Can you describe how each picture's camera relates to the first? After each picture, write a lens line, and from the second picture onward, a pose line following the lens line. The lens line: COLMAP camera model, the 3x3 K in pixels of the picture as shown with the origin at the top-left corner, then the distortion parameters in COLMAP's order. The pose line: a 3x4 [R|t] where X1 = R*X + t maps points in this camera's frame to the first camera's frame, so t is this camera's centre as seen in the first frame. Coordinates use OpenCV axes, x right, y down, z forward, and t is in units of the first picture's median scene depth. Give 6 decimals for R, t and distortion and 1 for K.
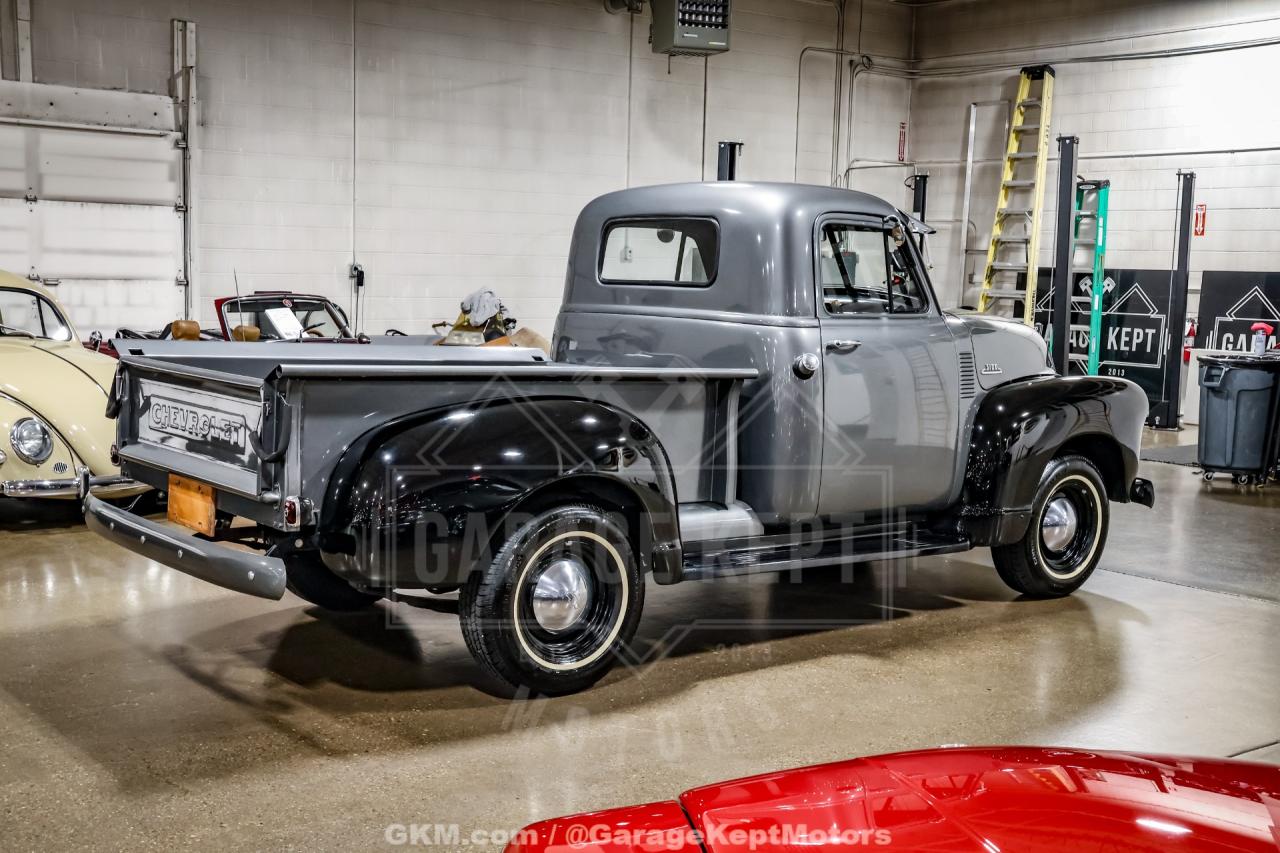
lens RADIAL K [[1463.4, 0, 640.0], [0, 1463.4, 426.5], [0, 0, 1]] dist [-0.011218, 0.270236]
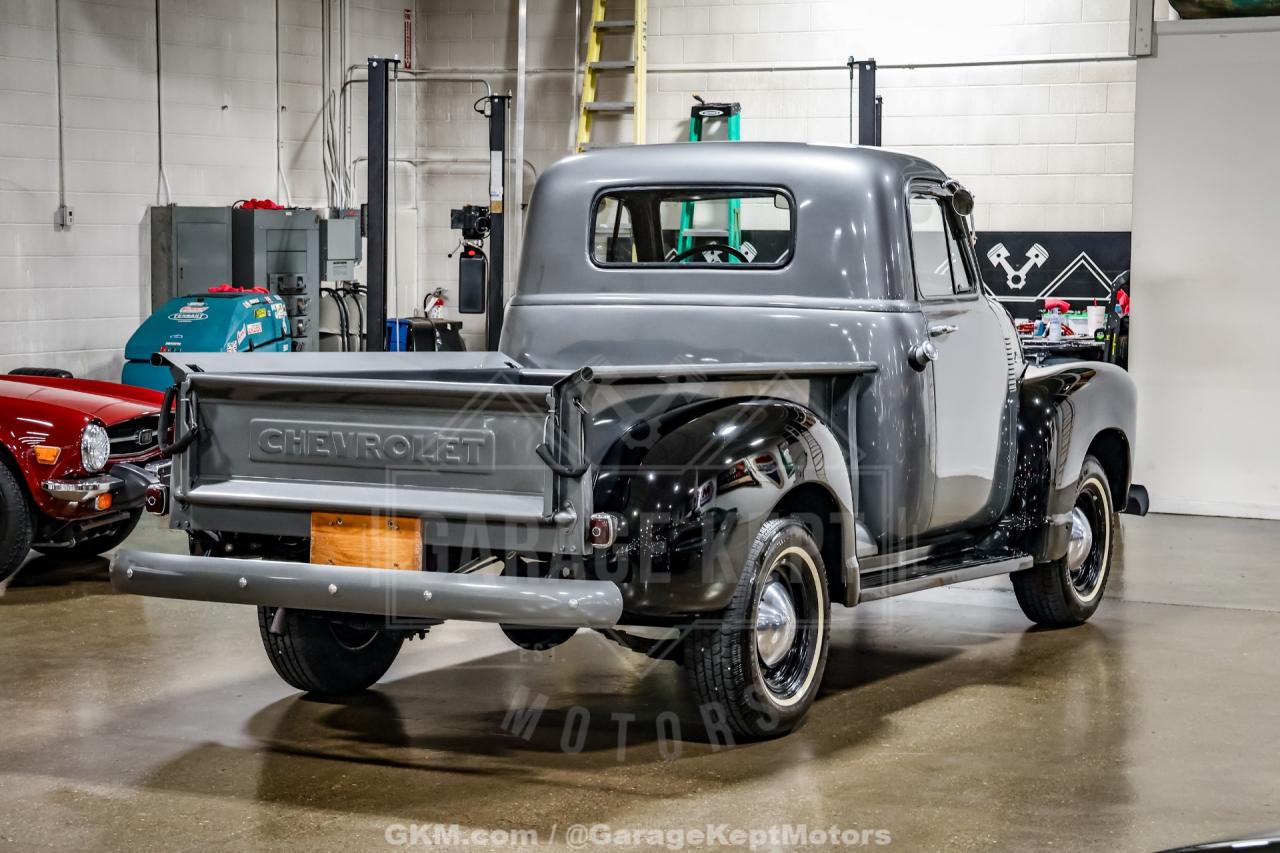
lens RADIAL K [[2600.9, 0, 640.0], [0, 2600.9, 426.5], [0, 0, 1]] dist [0.261199, -0.079939]
pose [[0.920408, -0.046553, 0.388177, -0.223298], [0.058618, 0.998094, -0.019290, 0.007212], [-0.386539, 0.040508, 0.921383, -0.126240]]
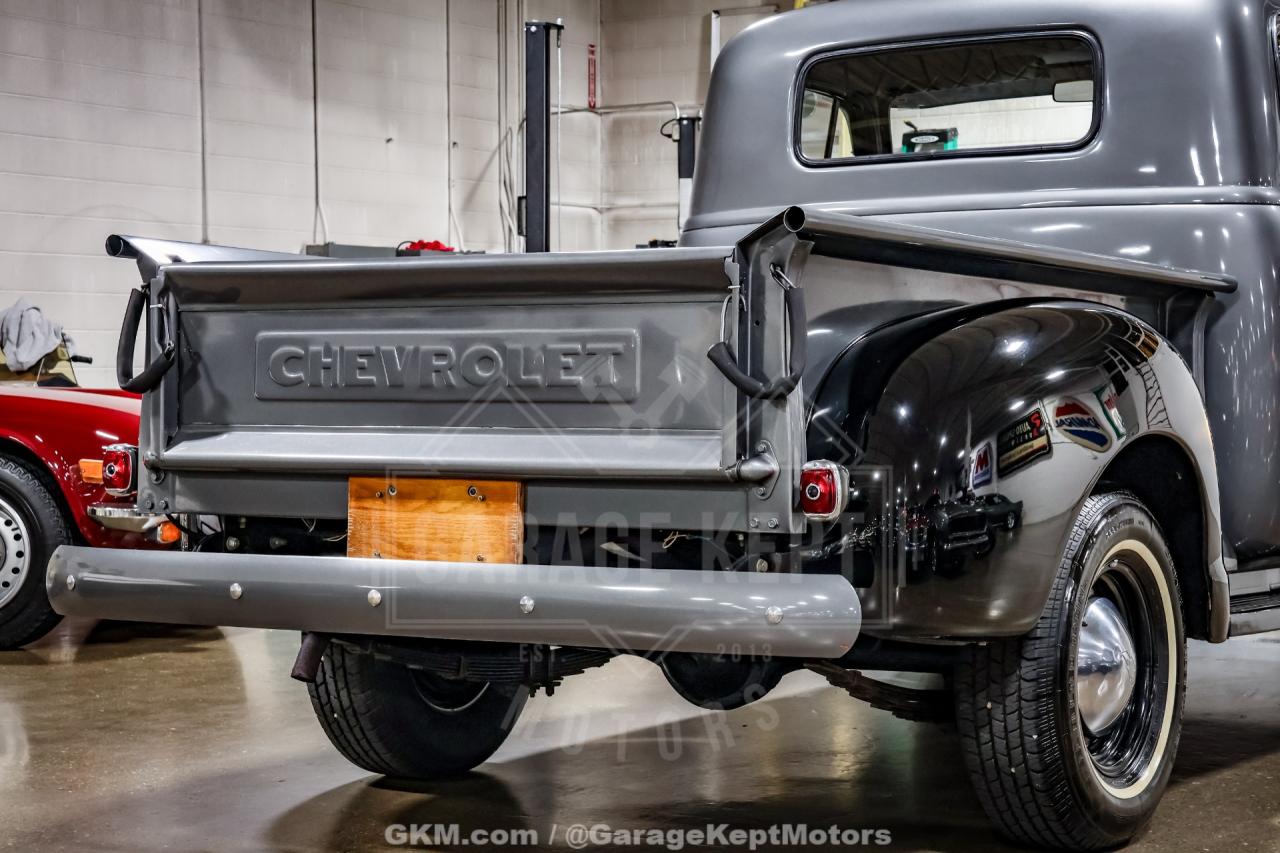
lens RADIAL K [[2457.9, 0, 640.0], [0, 2457.9, 426.5], [0, 0, 1]] dist [0.225388, 0.416586]
pose [[0.948197, -0.039944, 0.315163, -0.154002], [0.064931, 0.995489, -0.069181, 0.024793], [-0.310978, 0.086061, 0.946513, 0.053878]]
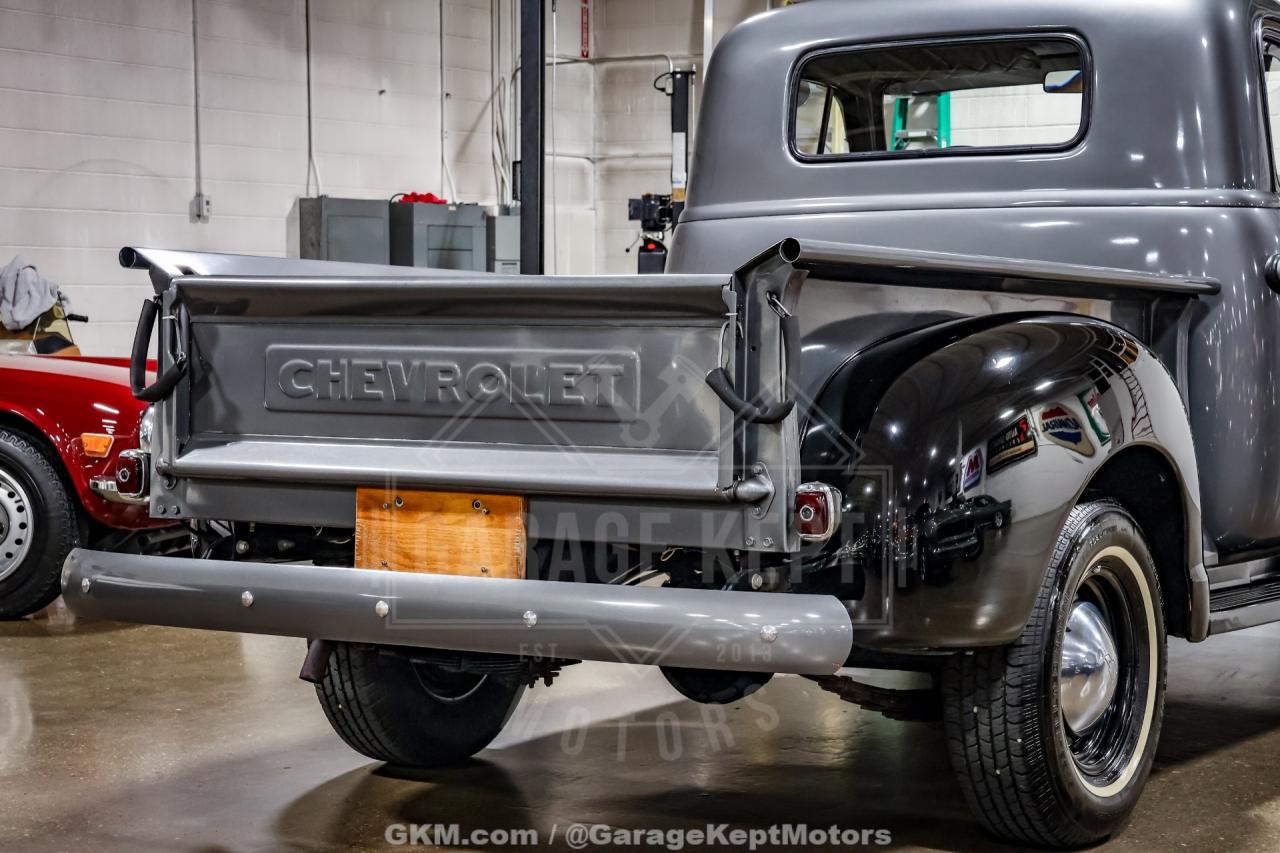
lens RADIAL K [[2471.2, 0, 640.0], [0, 2471.2, 426.5], [0, 0, 1]] dist [0.222591, 0.532865]
pose [[0.947053, -0.044837, 0.317931, -0.157633], [0.061246, 0.997247, -0.041803, 0.016494], [-0.315182, 0.059061, 0.947192, 0.044423]]
